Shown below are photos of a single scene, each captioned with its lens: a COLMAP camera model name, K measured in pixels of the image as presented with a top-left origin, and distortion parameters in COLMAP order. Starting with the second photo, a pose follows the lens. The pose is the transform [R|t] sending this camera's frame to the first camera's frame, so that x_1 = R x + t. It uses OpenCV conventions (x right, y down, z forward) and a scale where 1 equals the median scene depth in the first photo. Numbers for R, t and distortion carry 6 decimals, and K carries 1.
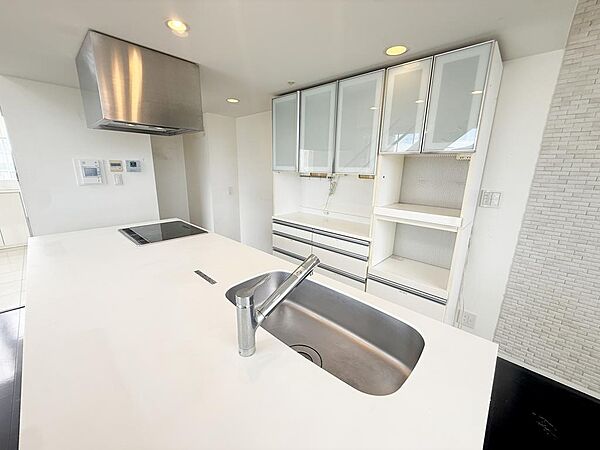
lens RADIAL K [[238.2, 0, 300.0], [0, 238.2, 225.0], [0, 0, 1]] dist [0.002474, 0.000513]
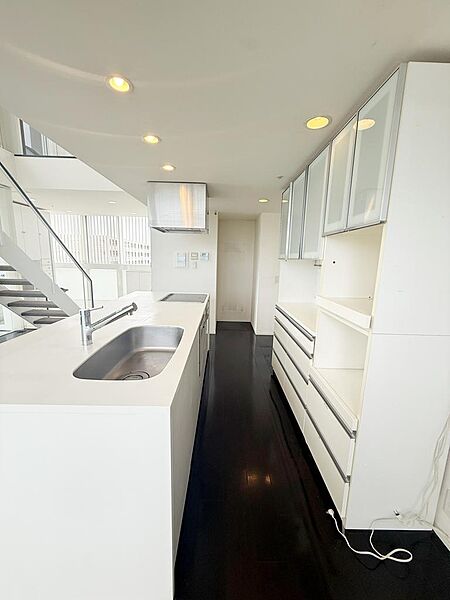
lens RADIAL K [[244.8, 0, 225.0], [0, 244.8, 300.0], [0, 0, 1]] dist [0.000436, 0.000150]
pose [[0.677744, 0.125538, -0.724503, 0.549506], [-0.198821, 0.979902, -0.016197, 0.011035], [0.707908, 0.155024, 0.689082, 0.125181]]
